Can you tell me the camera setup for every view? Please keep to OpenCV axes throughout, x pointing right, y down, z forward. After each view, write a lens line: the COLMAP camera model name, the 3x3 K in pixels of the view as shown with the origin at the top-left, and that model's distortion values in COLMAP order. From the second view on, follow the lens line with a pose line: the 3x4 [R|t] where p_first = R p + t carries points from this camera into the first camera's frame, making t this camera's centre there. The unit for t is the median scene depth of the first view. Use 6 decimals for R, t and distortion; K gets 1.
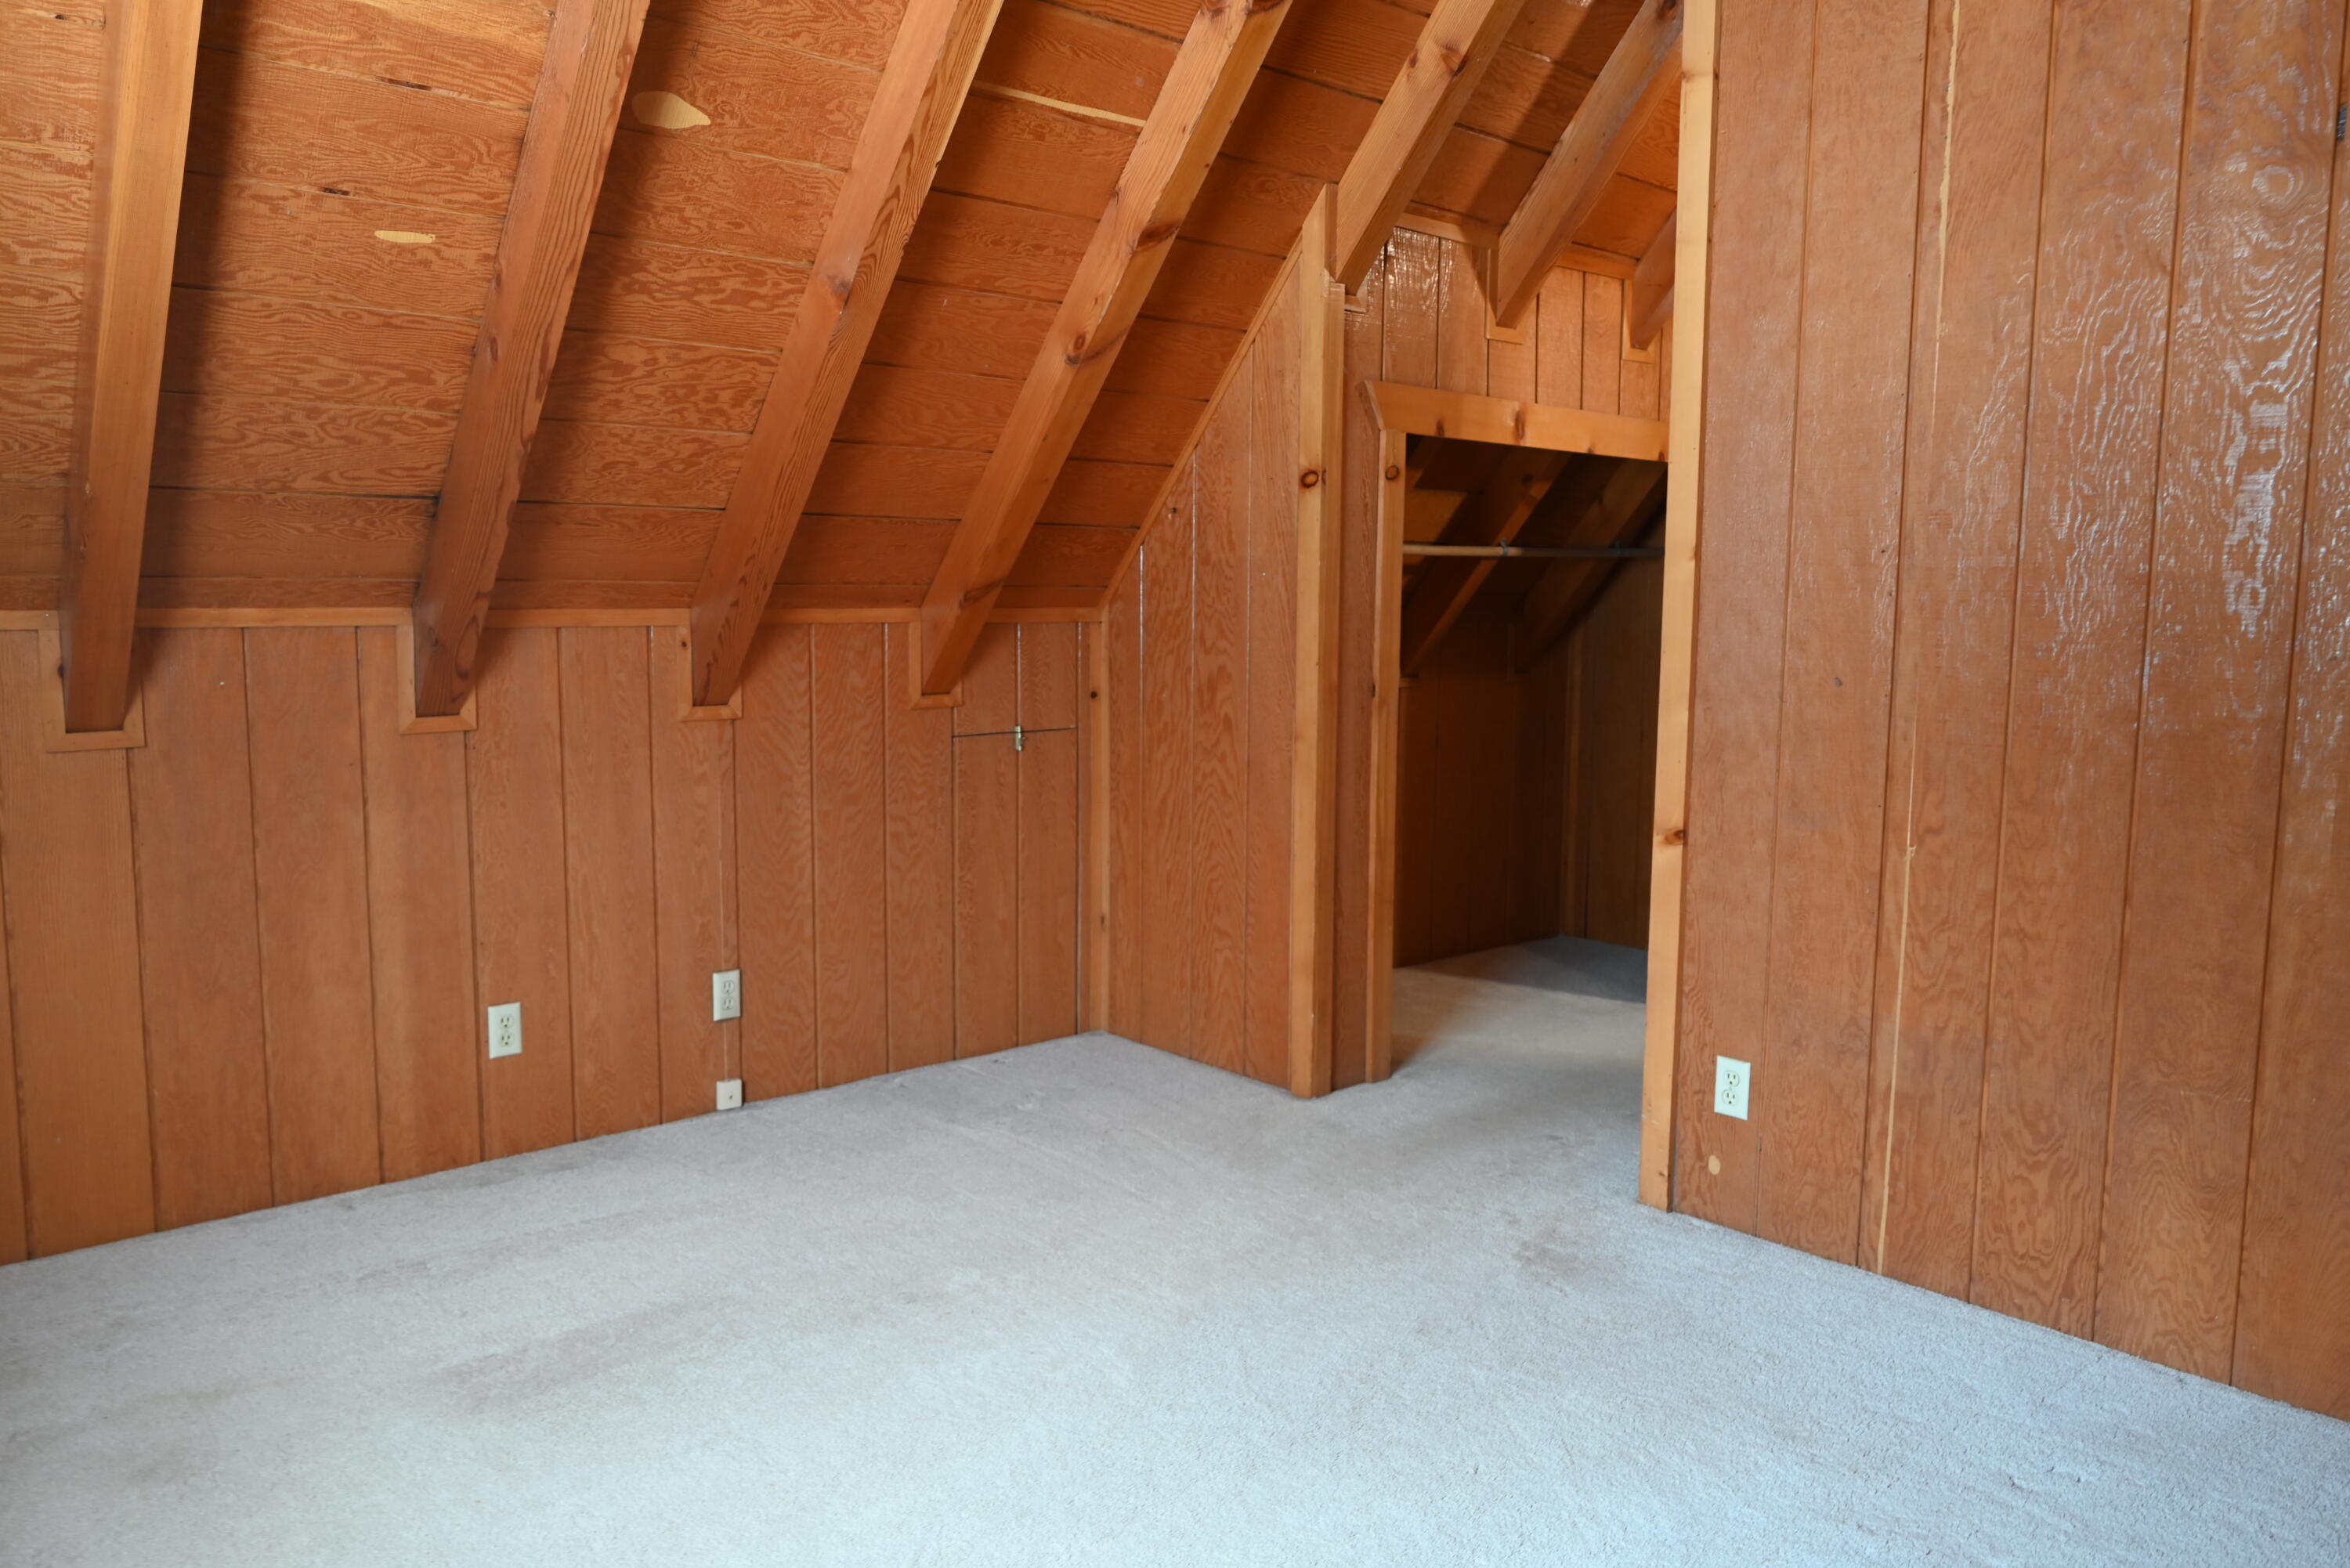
lens RADIAL K [[1683.2, 0, 1189.6], [0, 1683.2, 774.3], [0, 0, 1]] dist [-0.002213, 0.005955]
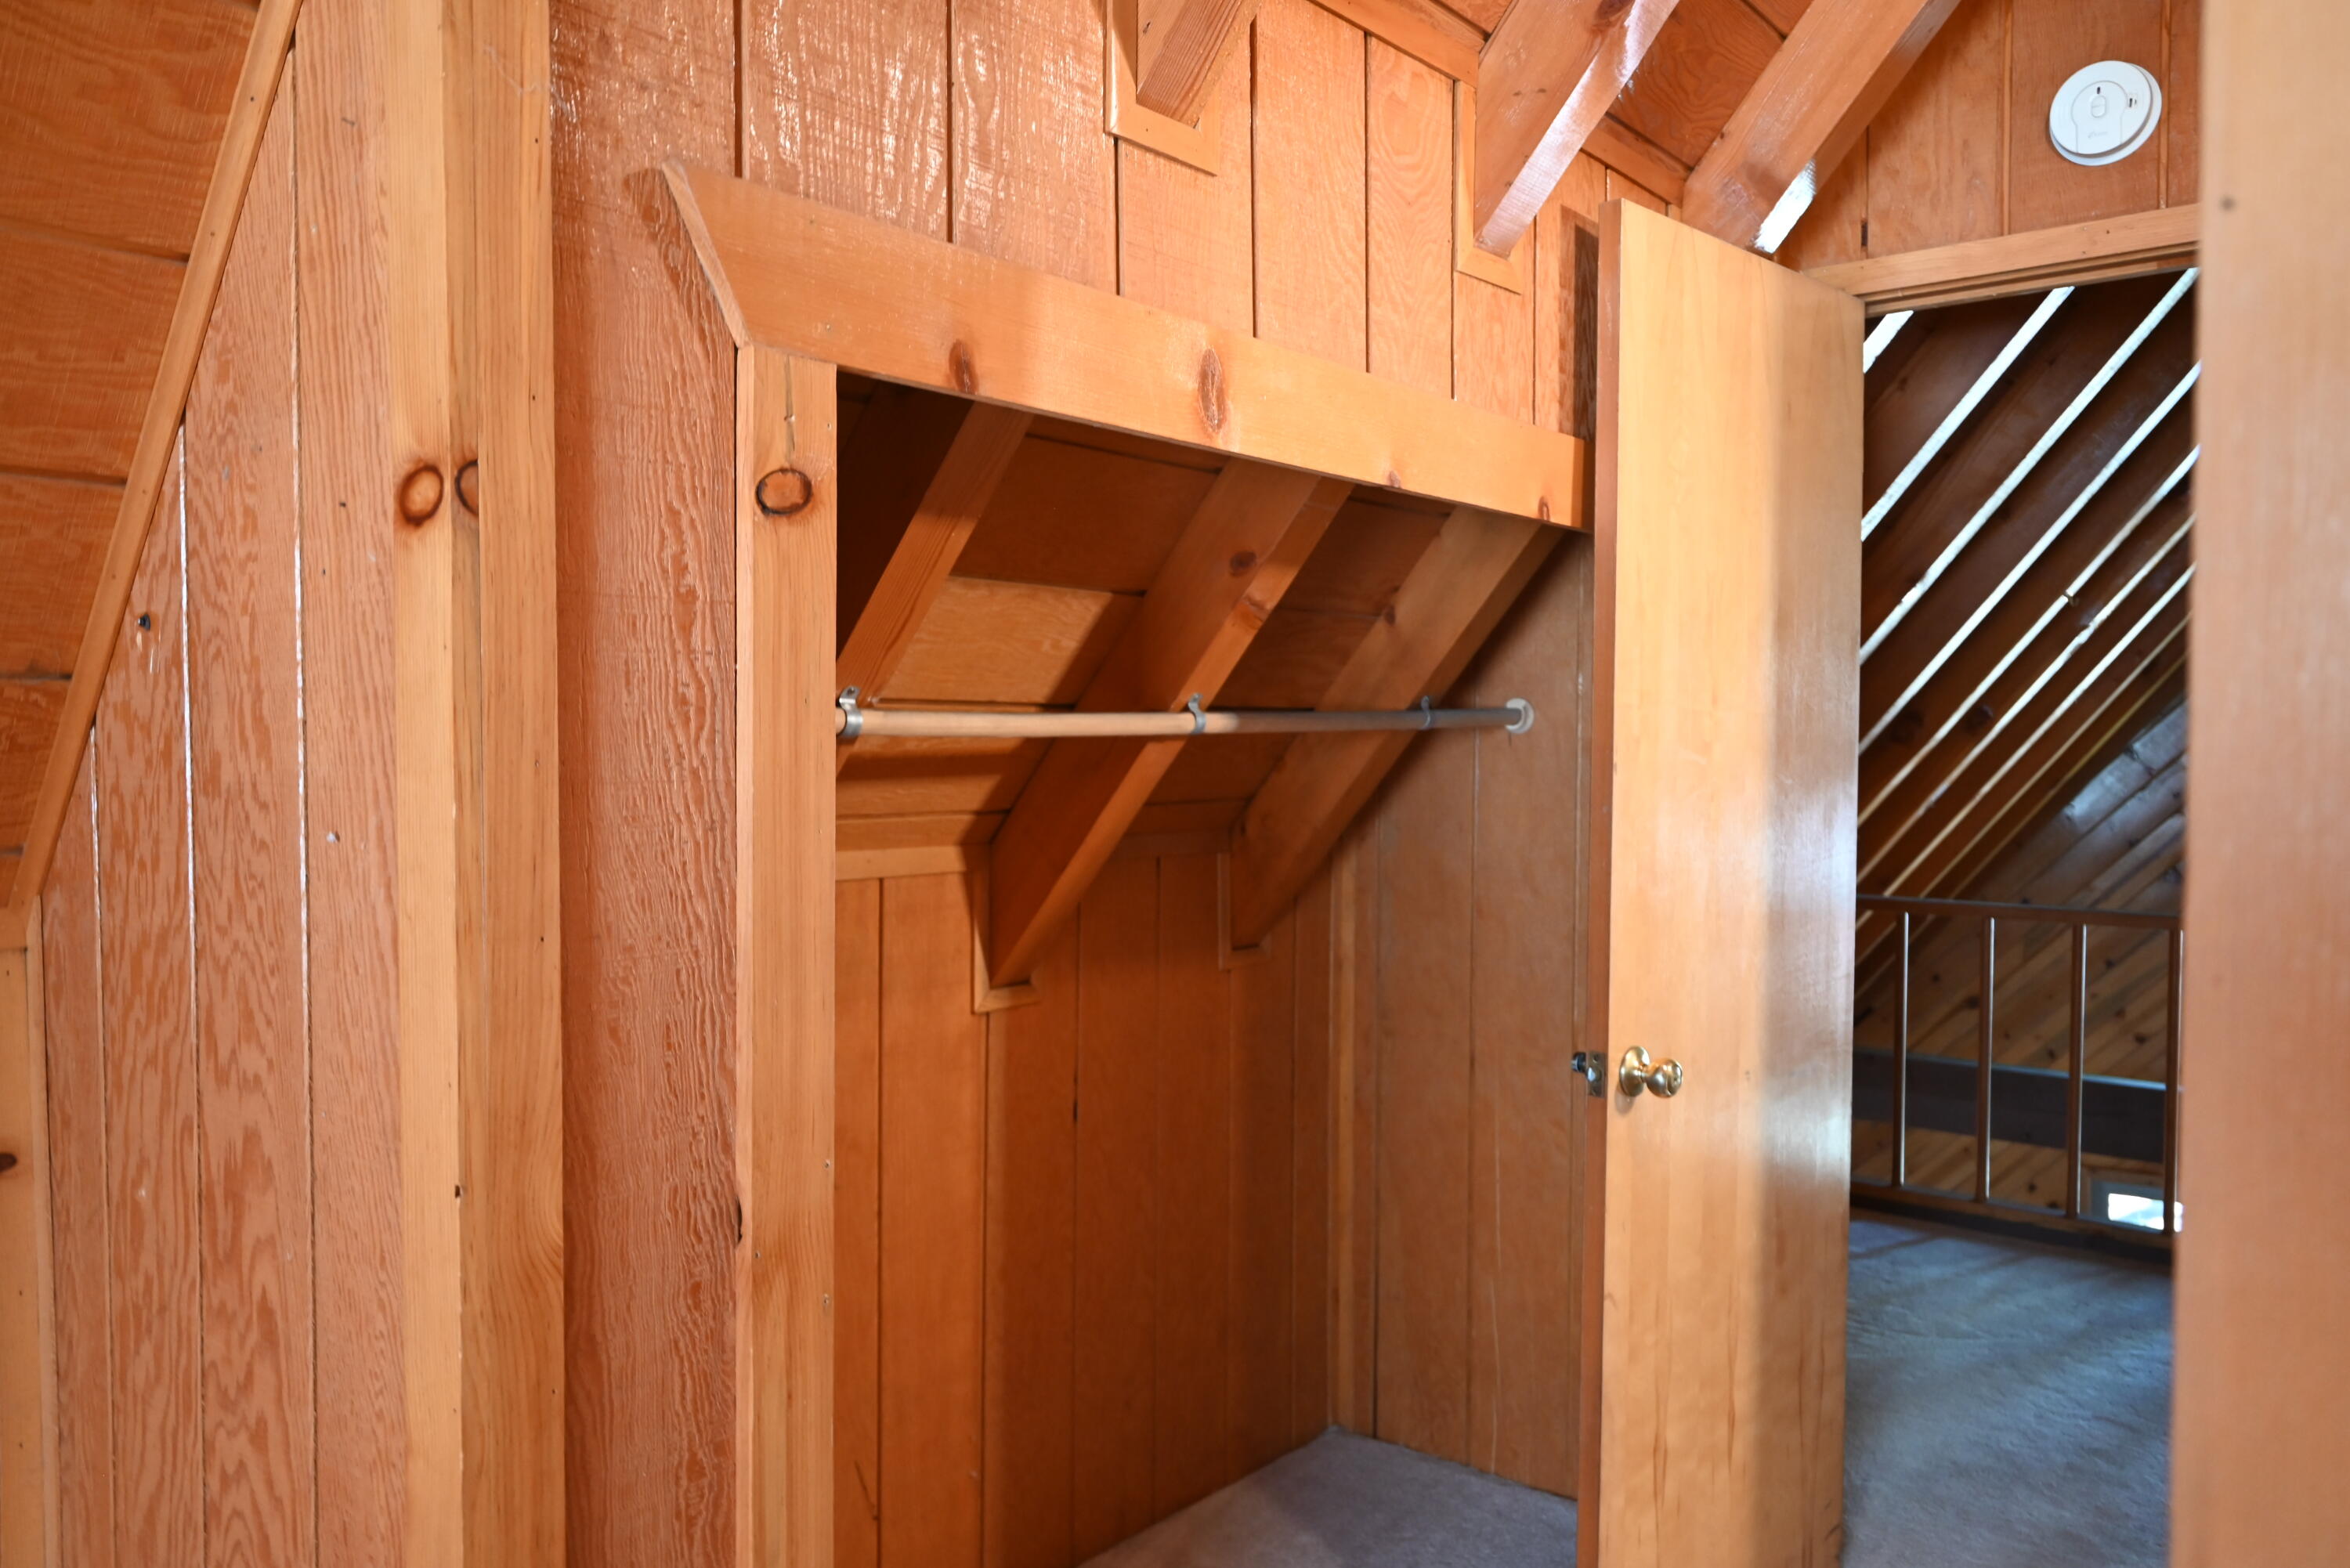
lens RADIAL K [[1683.2, 0, 1178.9], [0, 1683.2, 776.4], [0, 0, 1]] dist [-0.002213, 0.005955]
pose [[0.988854, -0.011187, 0.148464, 0.144645], [0.023273, 0.996530, -0.079920, -0.103576], [-0.147055, 0.082485, 0.985683, 0.700131]]
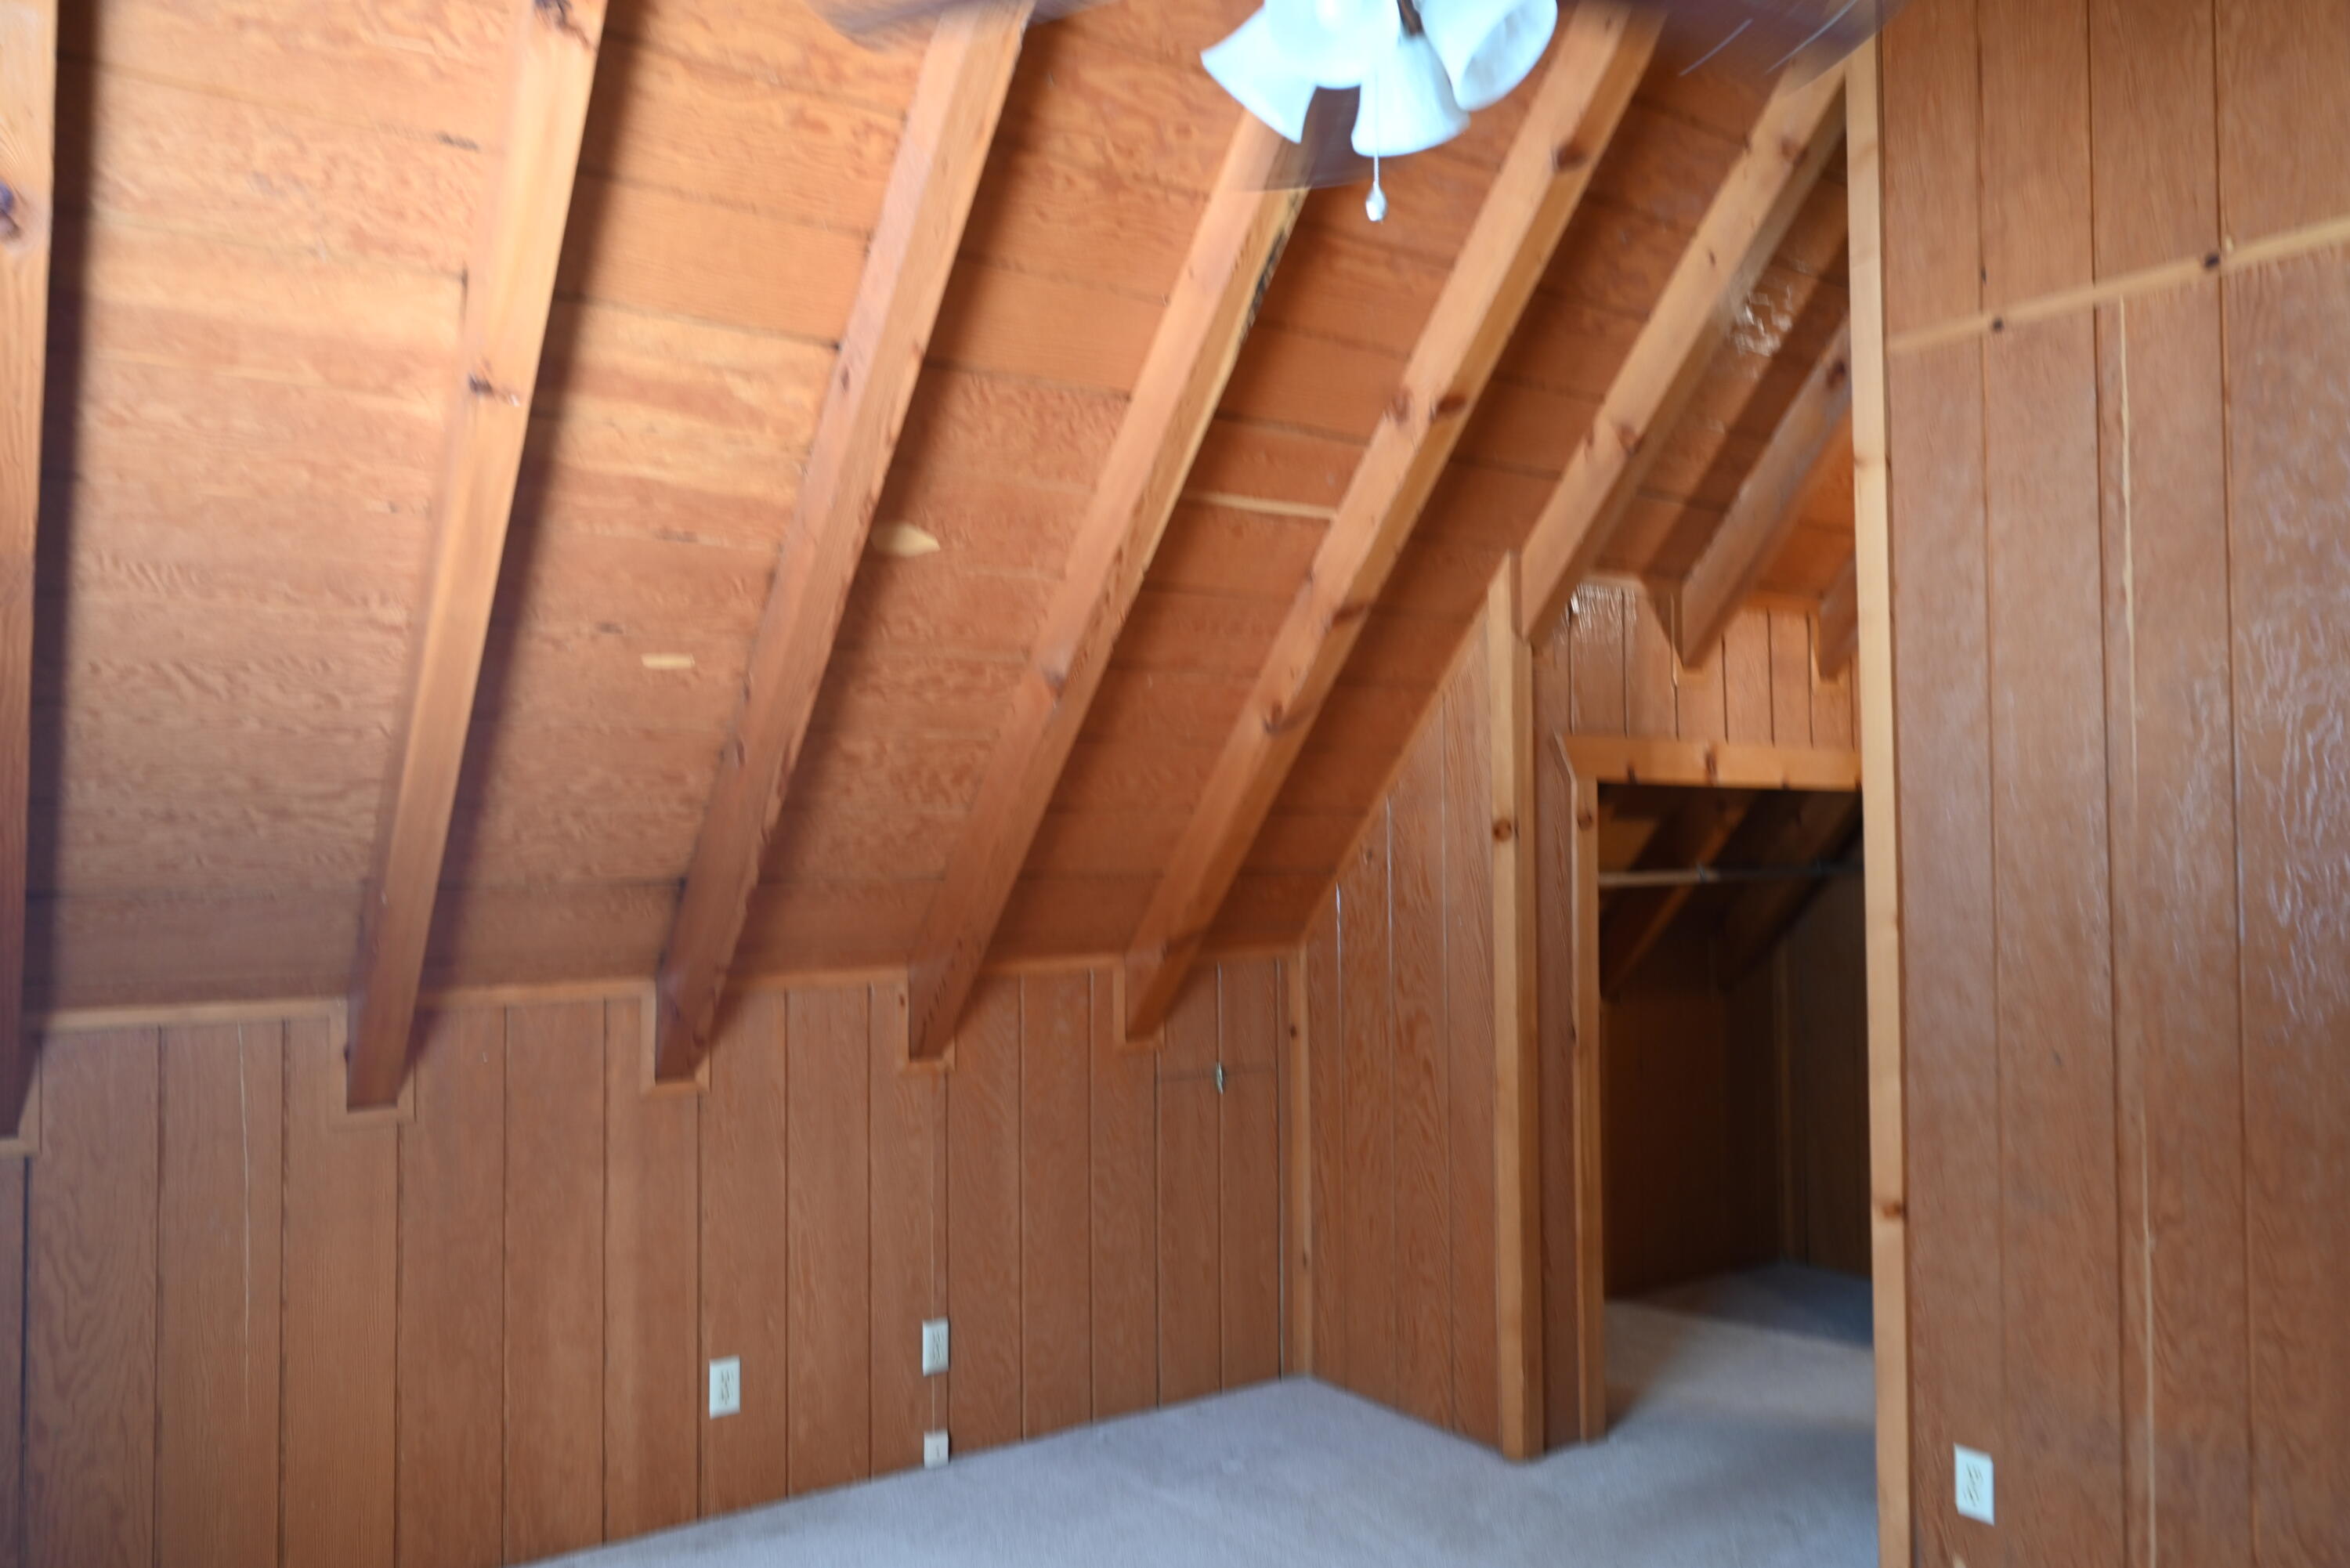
lens RADIAL K [[1683.2, 0, 1206.6], [0, 1683.2, 789.1], [0, 0, 1]] dist [-0.002213, 0.005955]
pose [[0.994509, -0.020393, -0.102649, -0.001863], [0.005478, 0.989630, -0.143534, -0.052596], [0.104512, 0.142184, 0.984307, -0.027001]]
